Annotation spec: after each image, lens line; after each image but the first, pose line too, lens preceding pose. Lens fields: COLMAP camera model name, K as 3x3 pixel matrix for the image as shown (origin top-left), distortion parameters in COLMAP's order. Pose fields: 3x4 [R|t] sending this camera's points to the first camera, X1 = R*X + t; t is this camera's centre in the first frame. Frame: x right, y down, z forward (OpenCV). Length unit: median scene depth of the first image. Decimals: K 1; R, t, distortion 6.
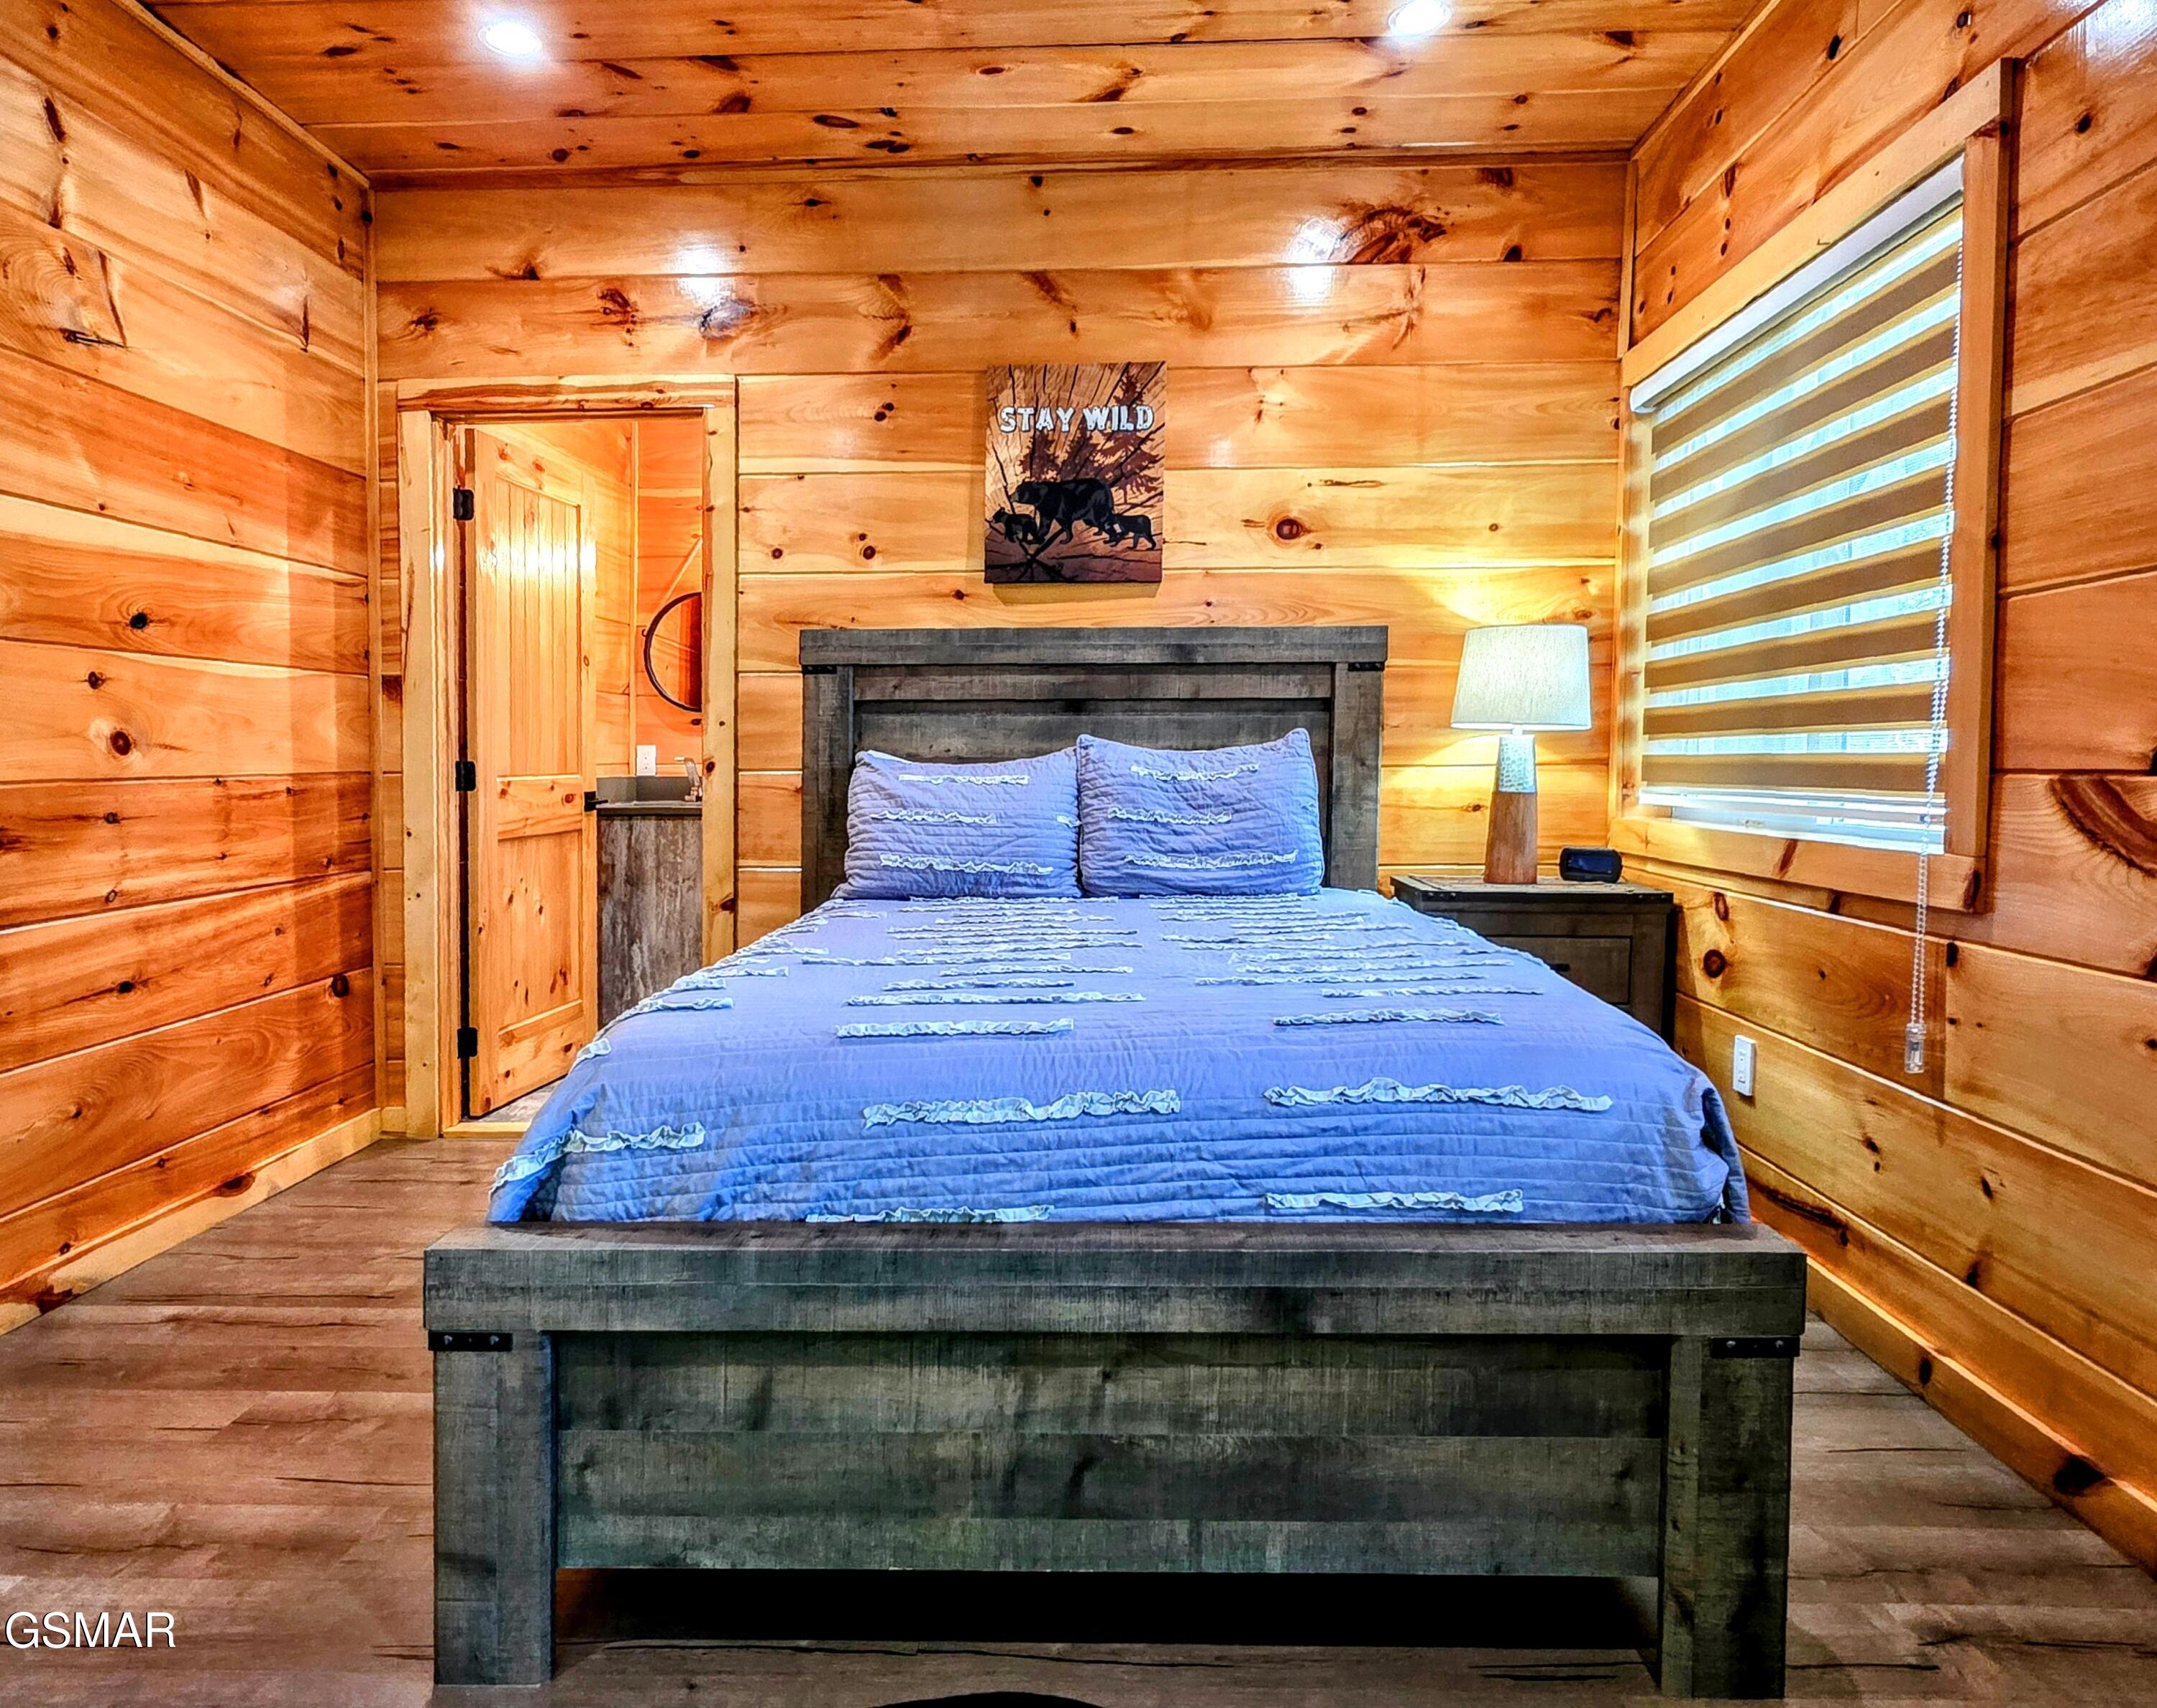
lens RADIAL K [[1390.0, 0, 1078.2], [0, 1390.0, 789.7], [0, 0, 1]] dist [-0.001116, 0.000740]
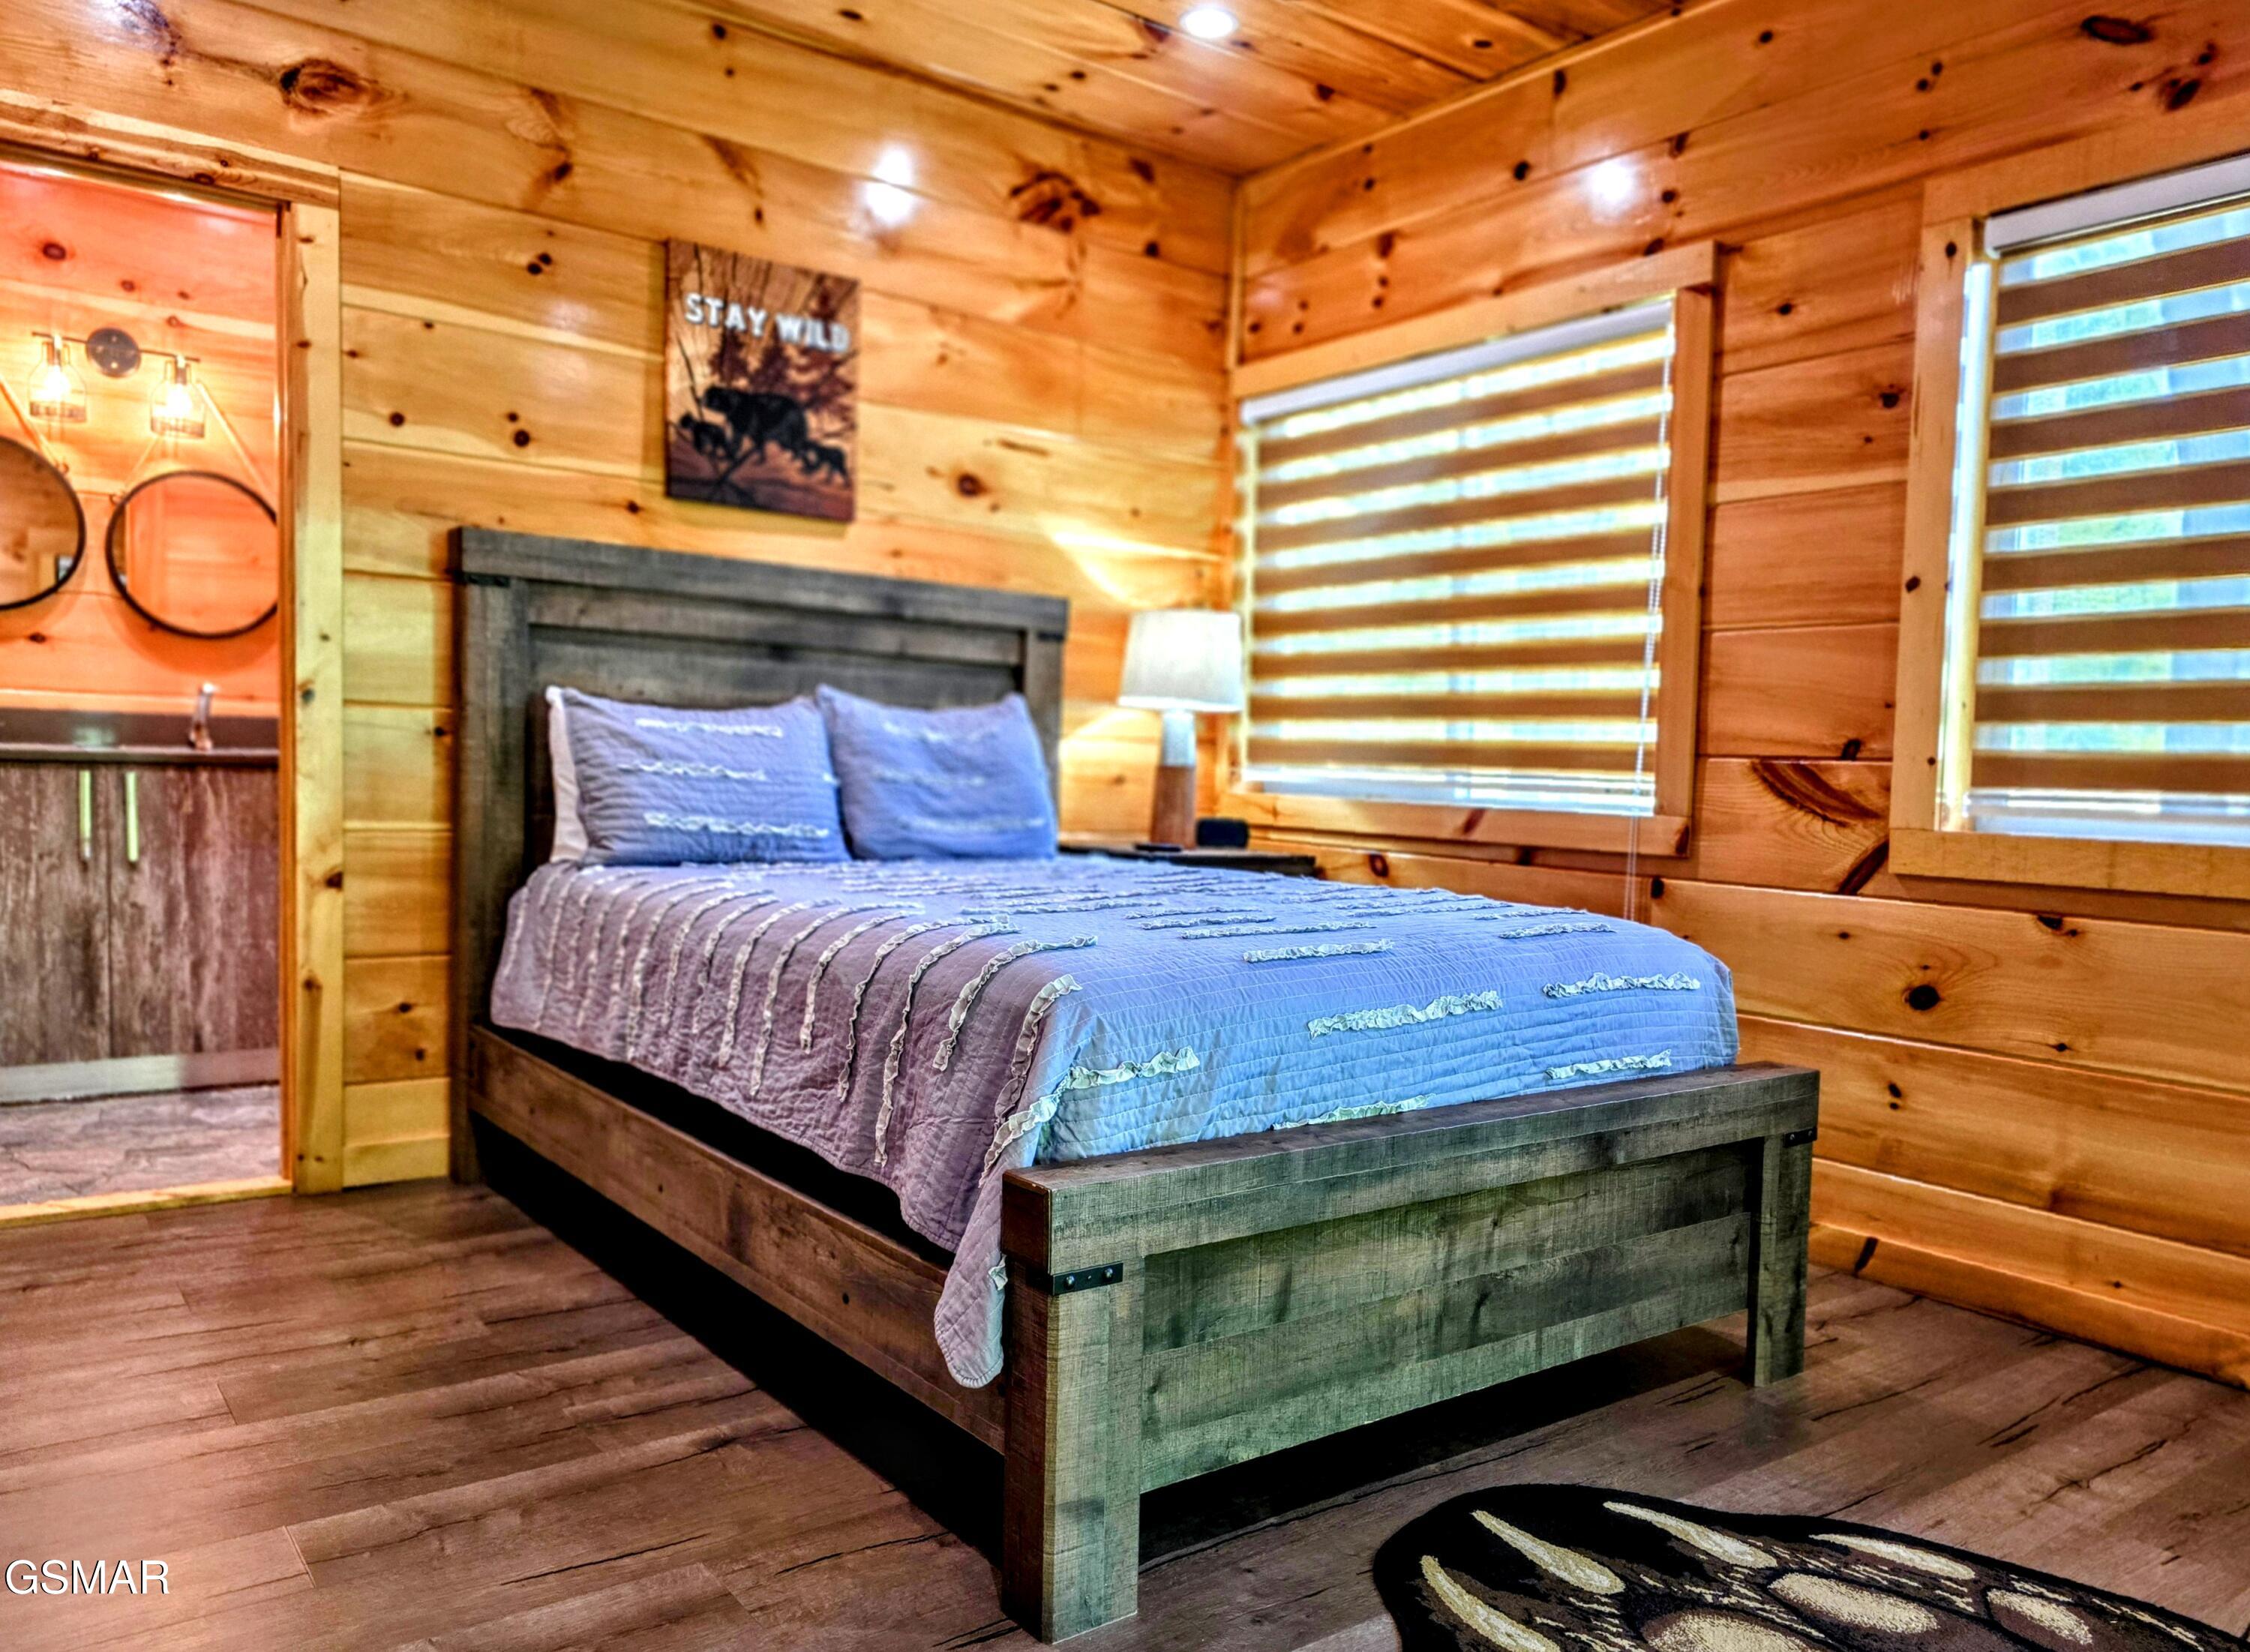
lens RADIAL K [[1617.8, 0, 1125.2], [0, 1617.8, 830.8], [0, 0, 1]] dist [0.028984, -0.020559]
pose [[0.781881, 0.009041, 0.623362, -0.638654], [-0.028564, 0.999364, 0.021334, 0.034407], [-0.622772, -0.034486, 0.781643, 0.063890]]
